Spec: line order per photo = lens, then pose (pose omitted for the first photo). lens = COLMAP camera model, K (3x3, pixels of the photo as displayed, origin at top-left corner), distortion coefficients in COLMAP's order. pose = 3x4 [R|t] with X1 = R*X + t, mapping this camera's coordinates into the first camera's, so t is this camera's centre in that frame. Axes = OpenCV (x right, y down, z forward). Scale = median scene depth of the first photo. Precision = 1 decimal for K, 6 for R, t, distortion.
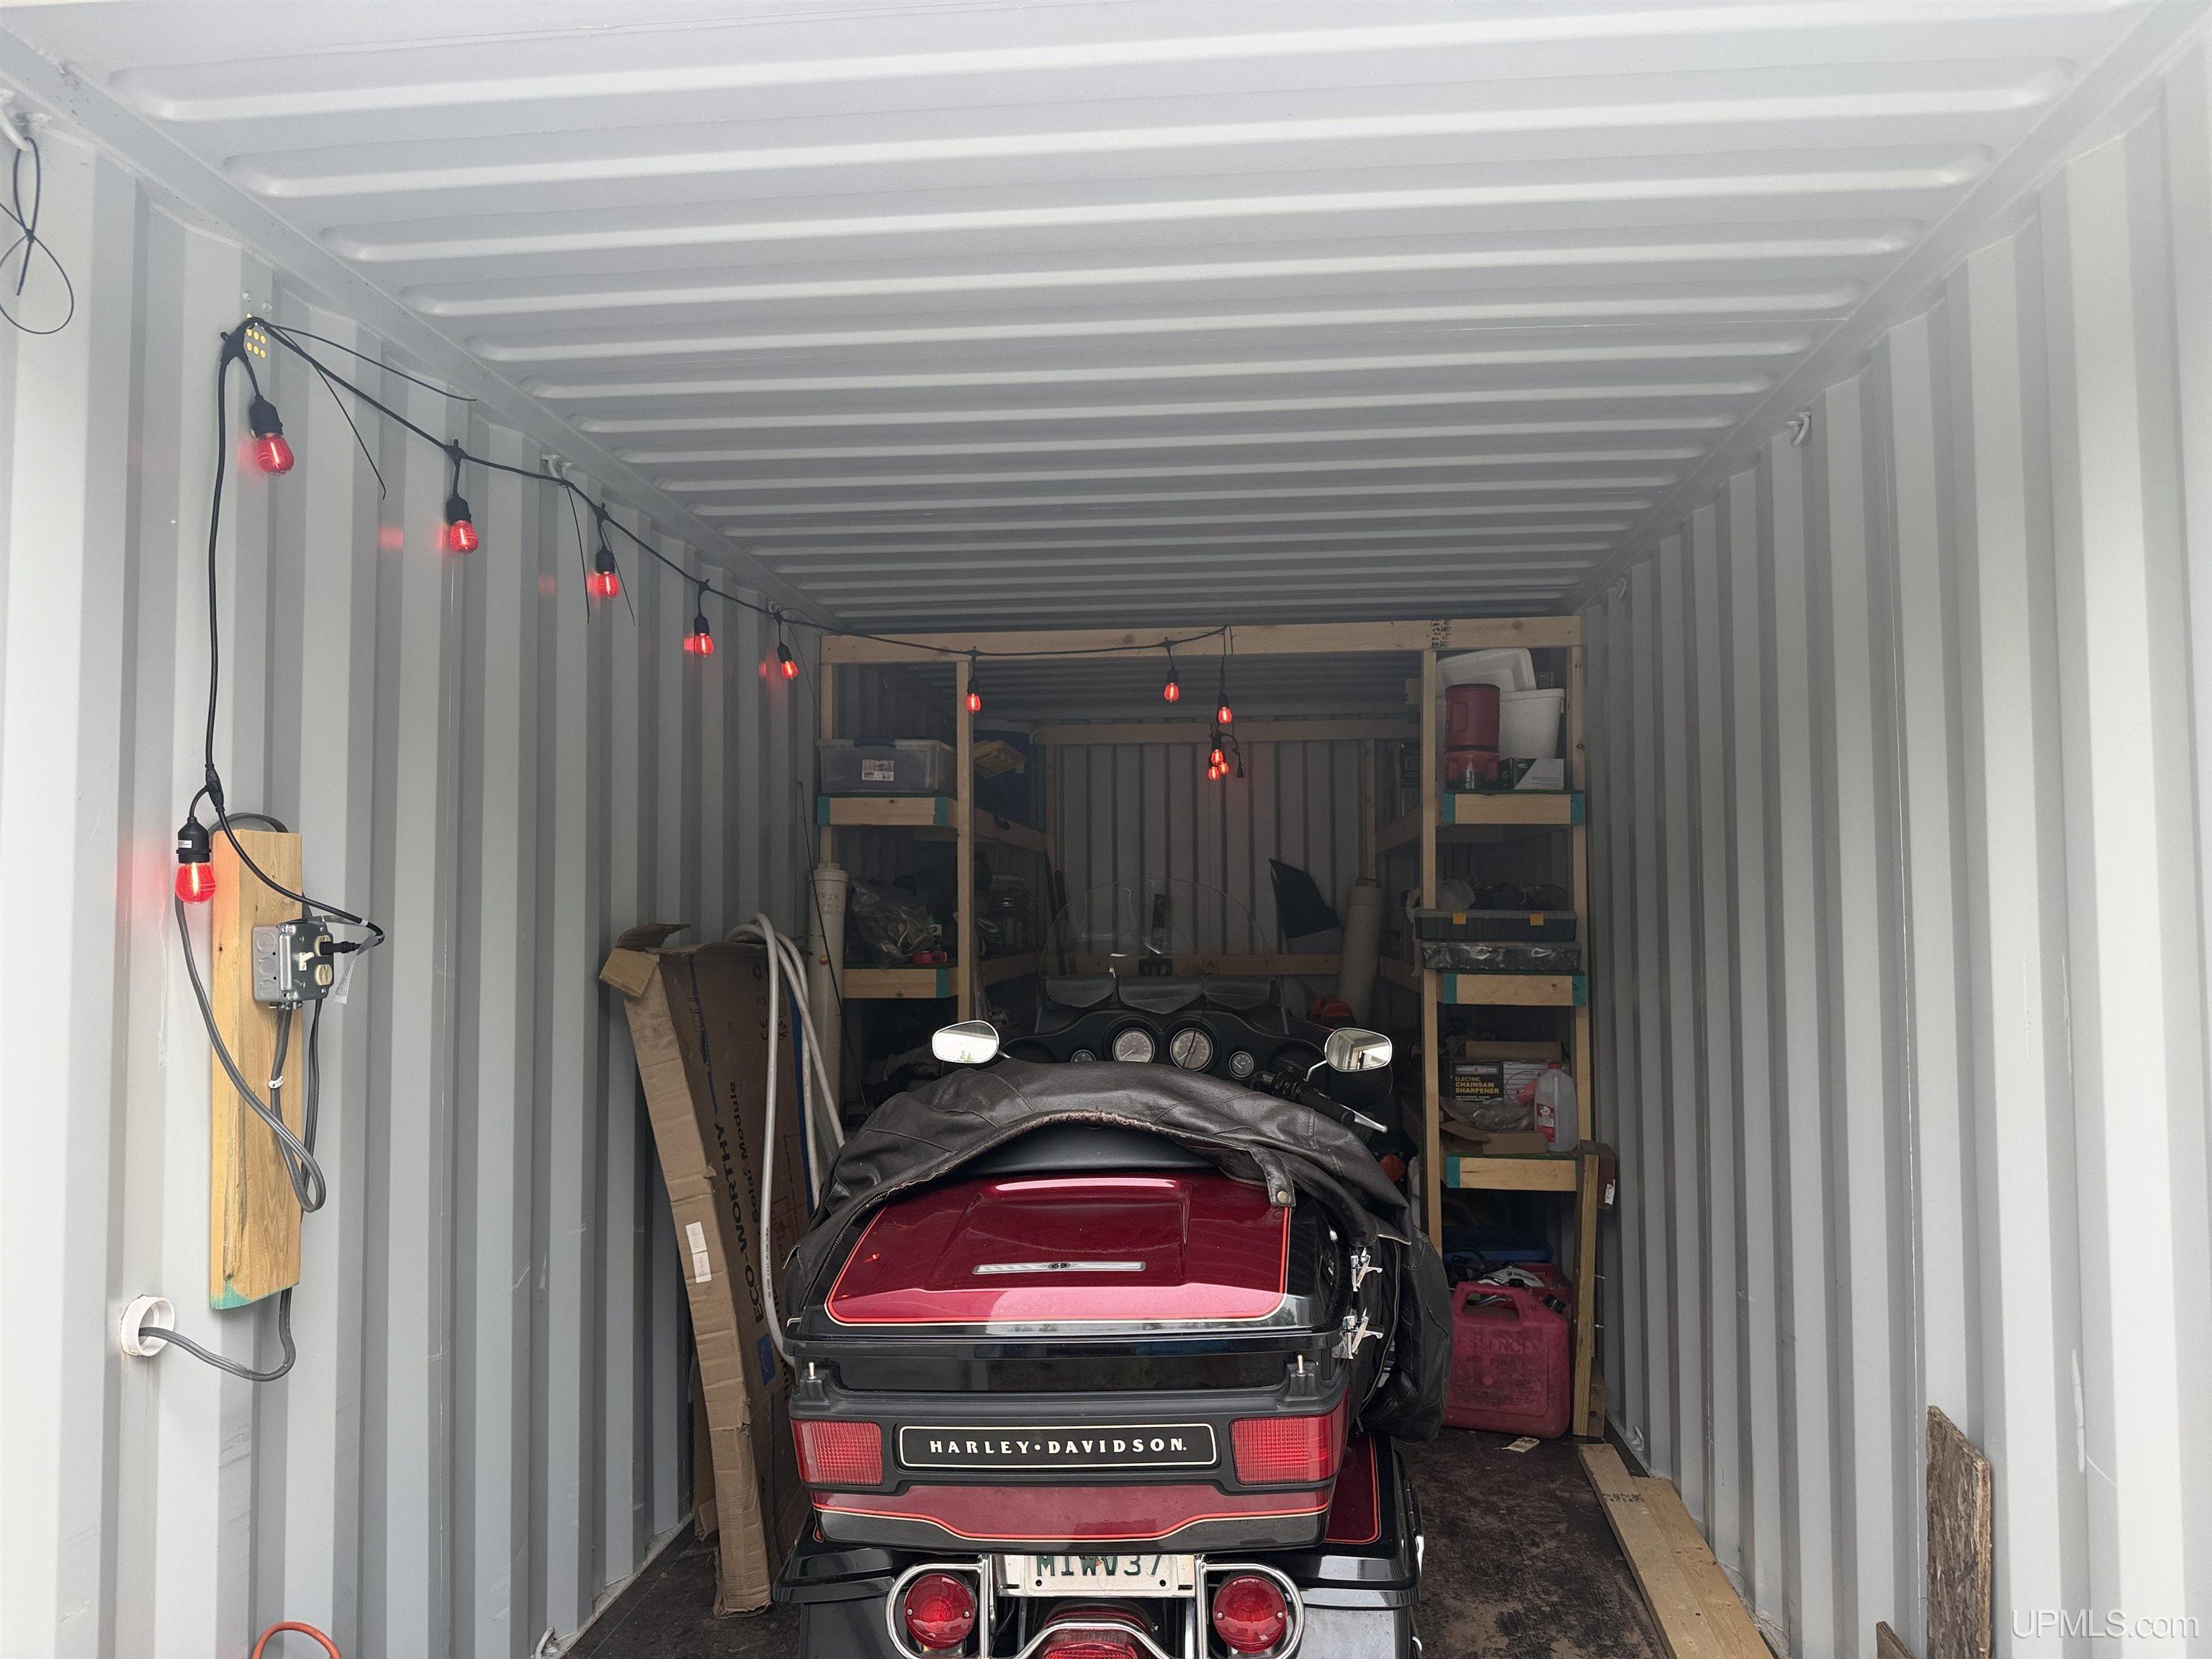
lens RADIAL K [[1512.3, 0, 1106.0], [0, 1512.3, 829.5], [0, 0, 1]] dist [0.016315, -0.018885]
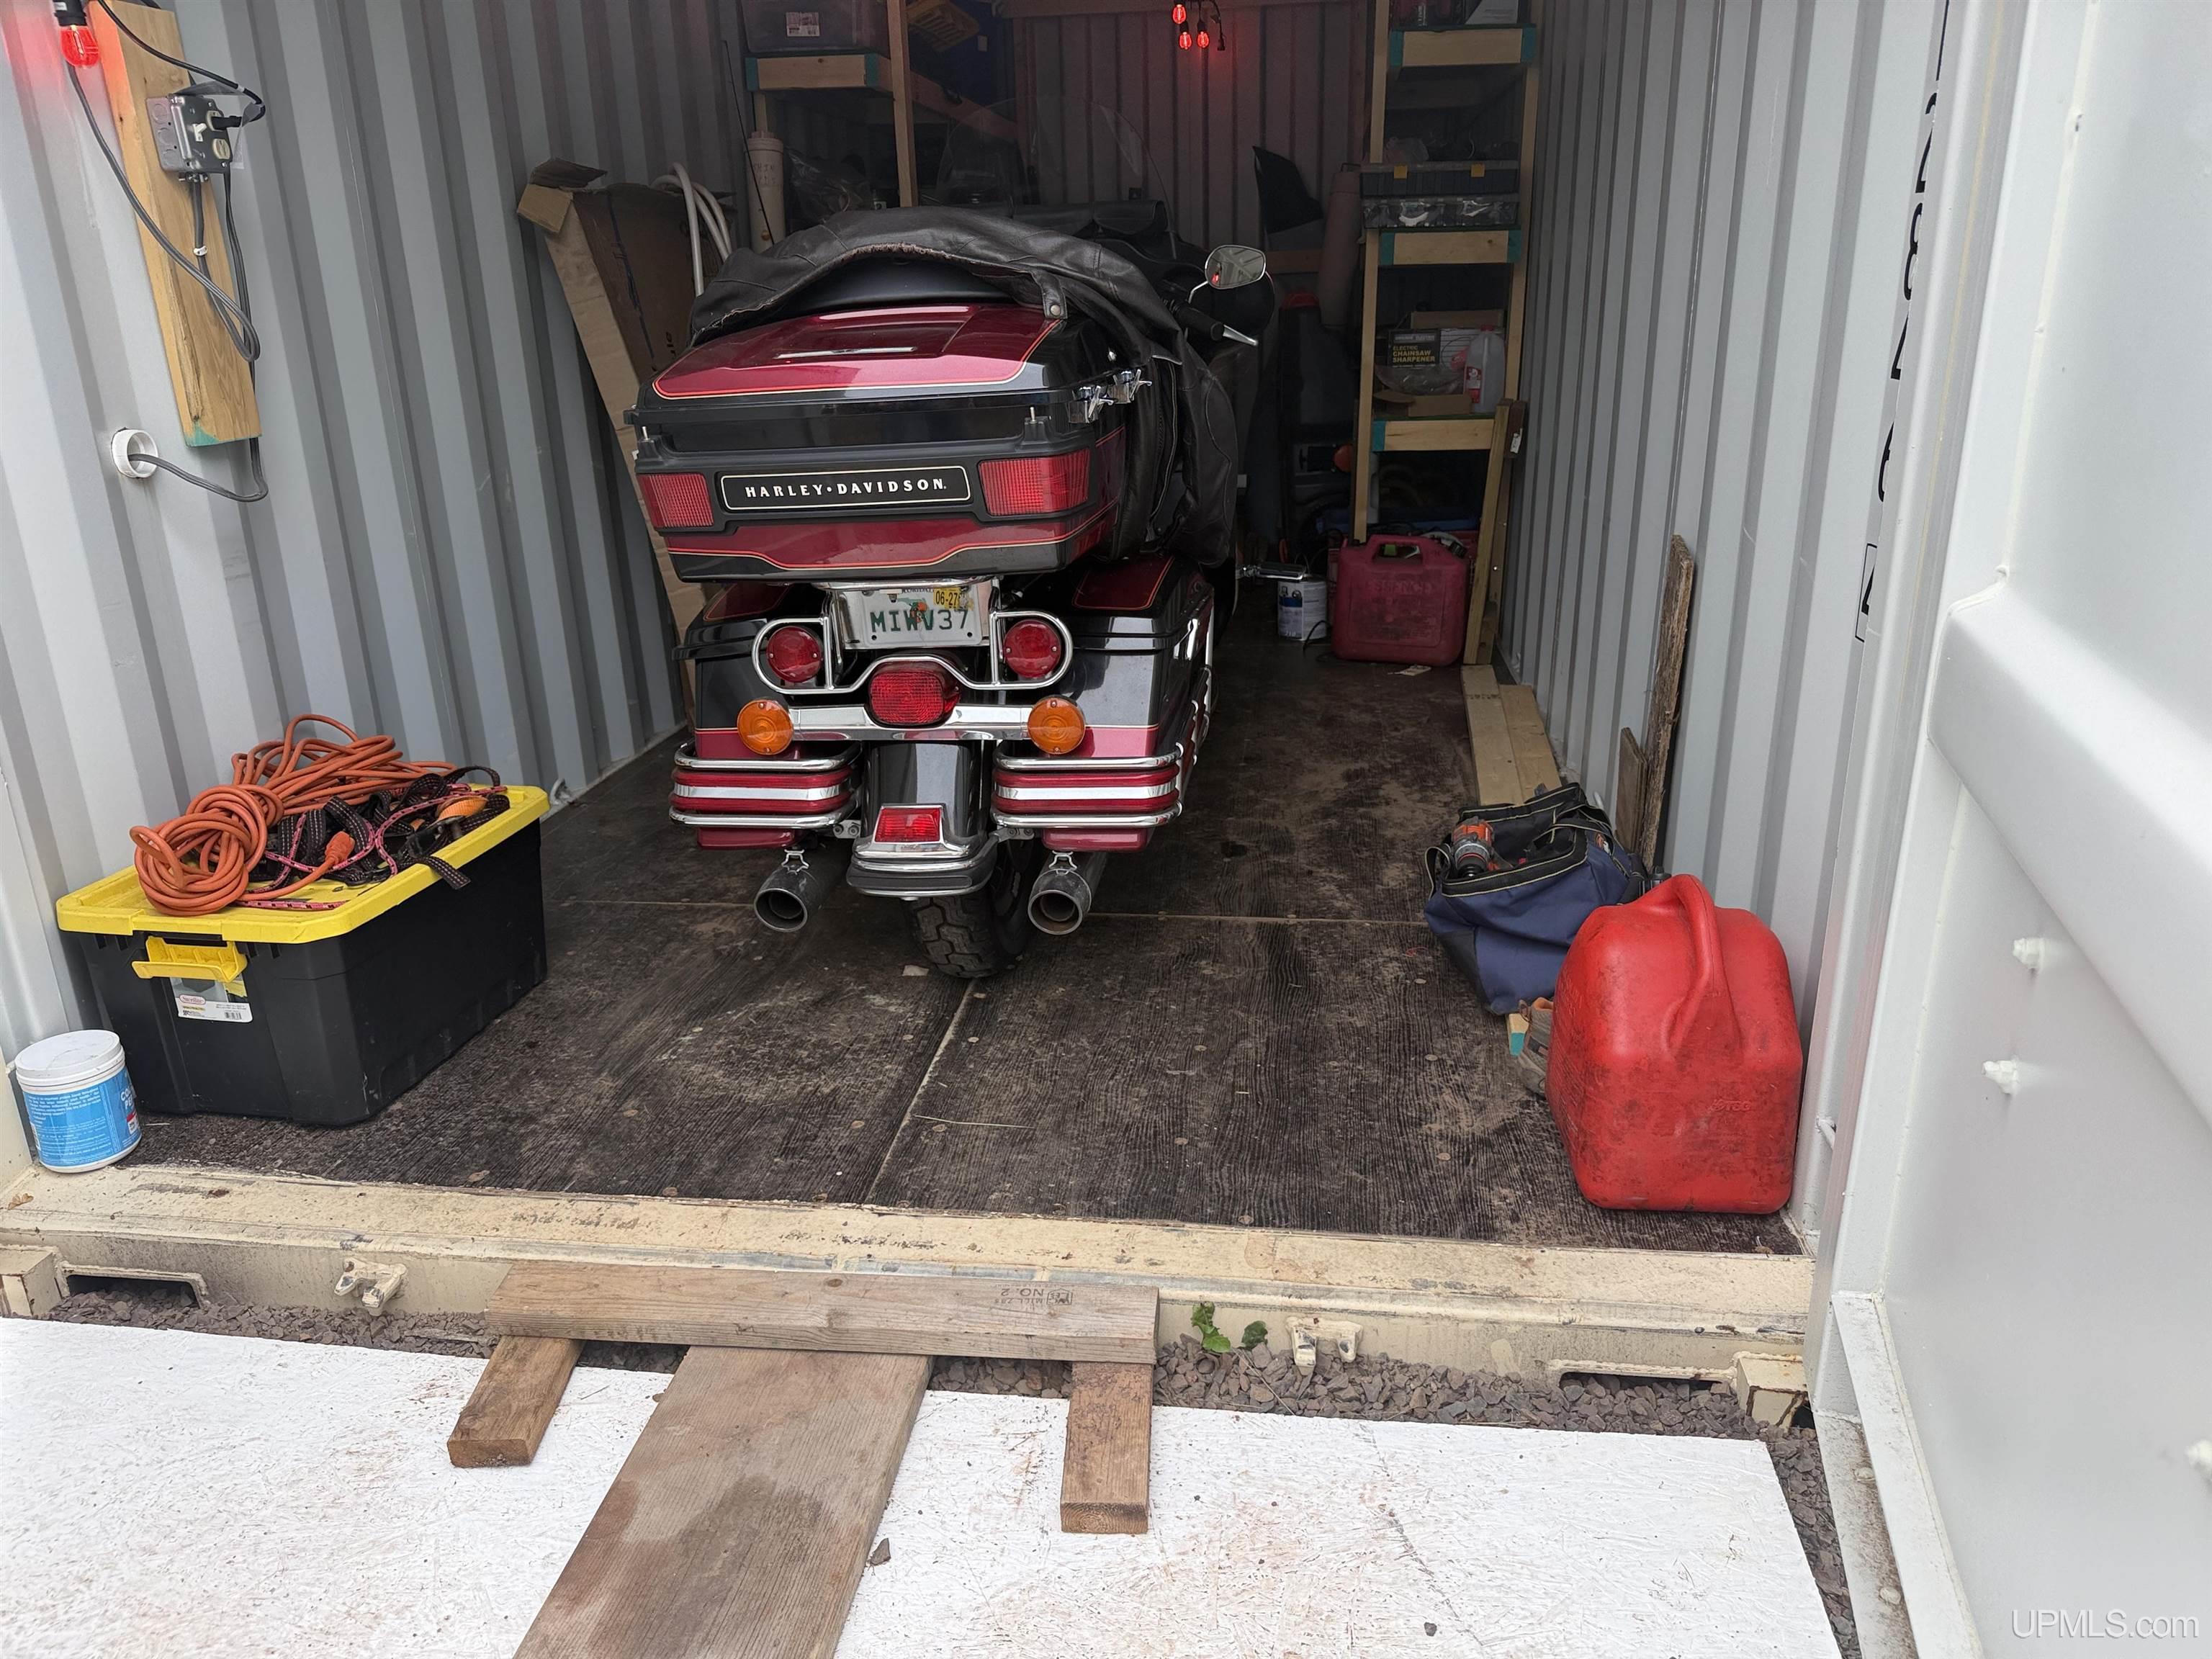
lens RADIAL K [[1564.4, 0, 1106.0], [0, 1564.4, 829.5], [0, 0, 1]] dist [0.053010, -0.047658]
pose [[0.998395, -0.003401, -0.056524, 0.184366], [0.023708, 0.931607, 0.362692, 0.147667], [0.051425, -0.363451, 0.930193, -0.214115]]
